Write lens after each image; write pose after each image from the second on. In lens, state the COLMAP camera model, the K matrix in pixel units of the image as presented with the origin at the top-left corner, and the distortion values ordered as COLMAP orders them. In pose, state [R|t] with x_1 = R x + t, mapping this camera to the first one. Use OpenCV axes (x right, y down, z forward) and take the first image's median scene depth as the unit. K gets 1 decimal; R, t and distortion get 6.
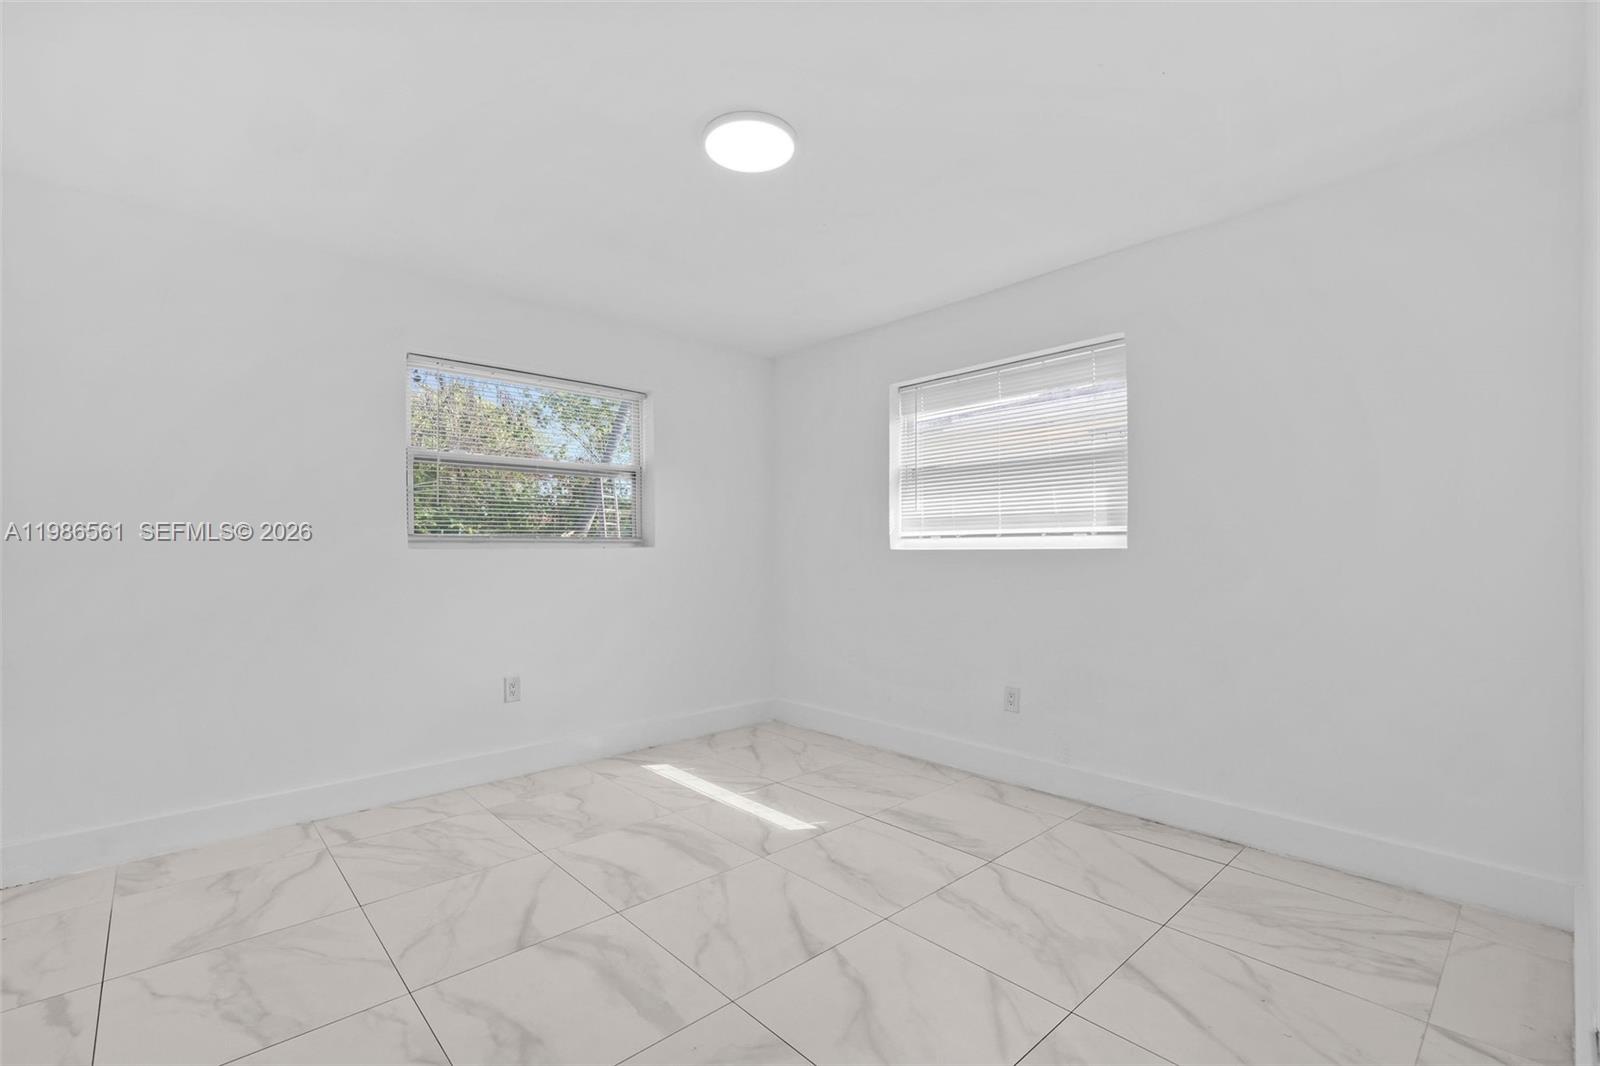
lens RADIAL K [[709.7, 0, 797.1], [0, 709.7, 548.0], [0, 0, 1]] dist [0.008410, -0.000113]
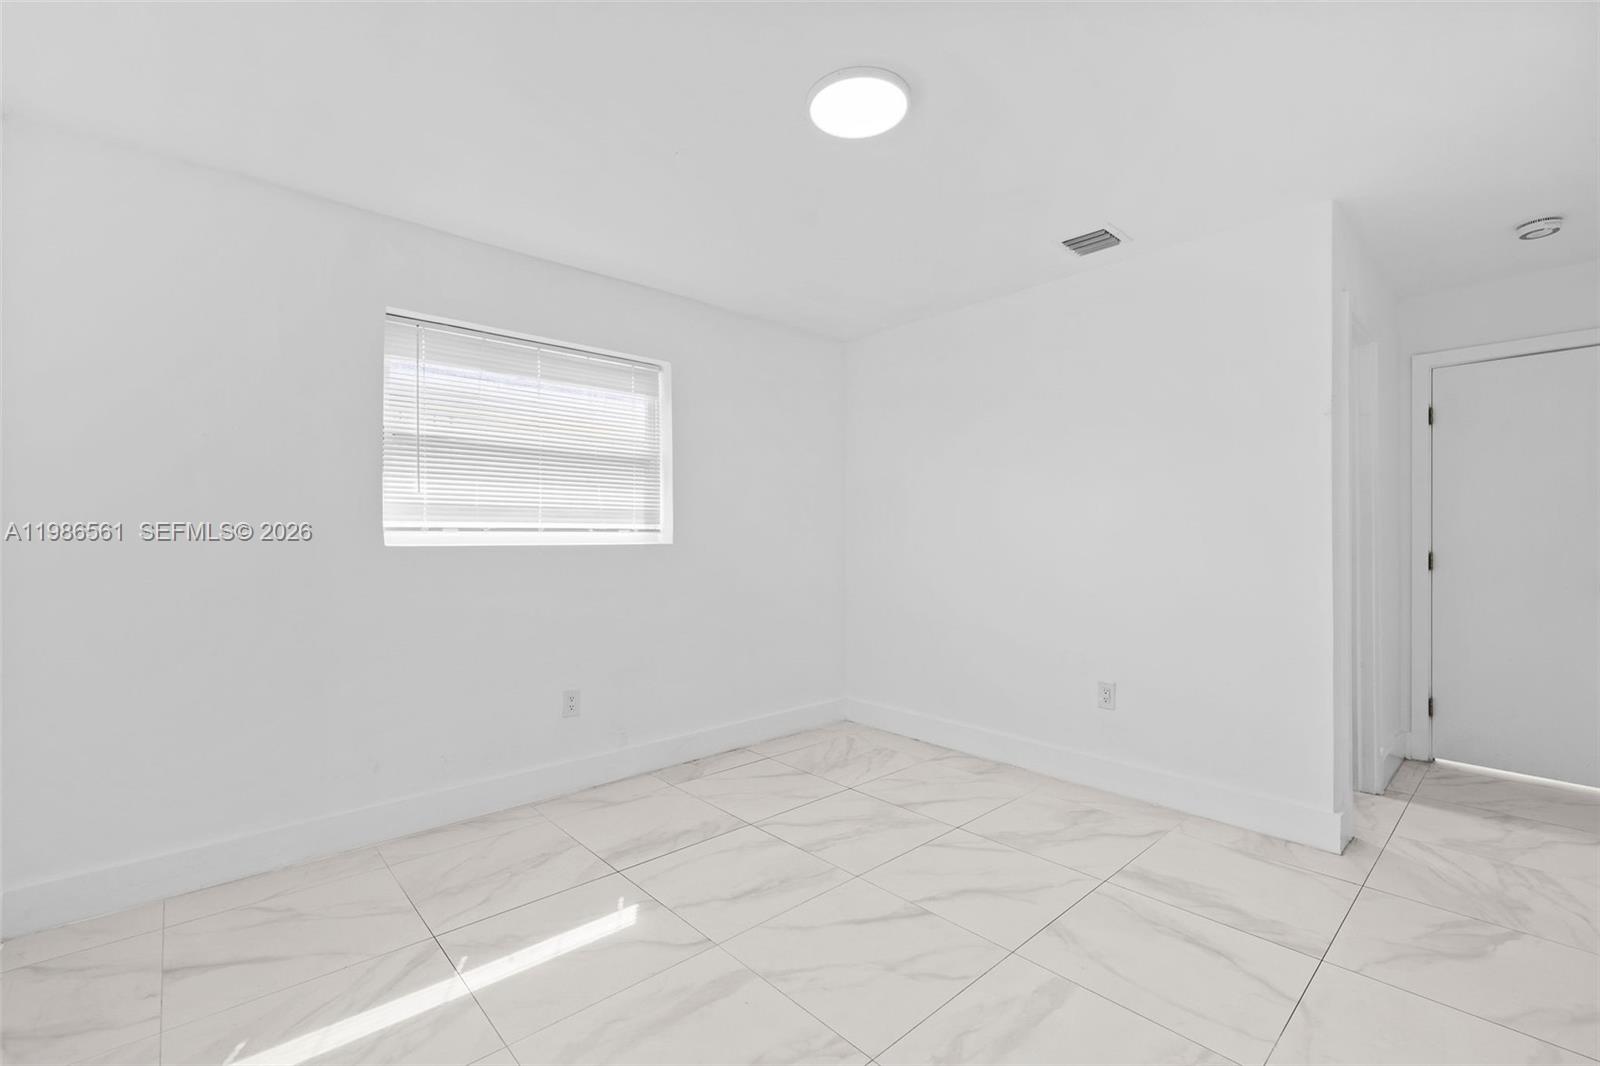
lens RADIAL K [[679.3, 0, 797.7], [0, 679.3, 536.6], [0, 0, 1]] dist [-0.003461, -0.000281]
pose [[0.009868, 0.008766, 0.999913, -0.635816], [0.001926, 0.999960, -0.008786, -0.000992], [-0.999949, 0.002012, 0.009850, 0.728827]]
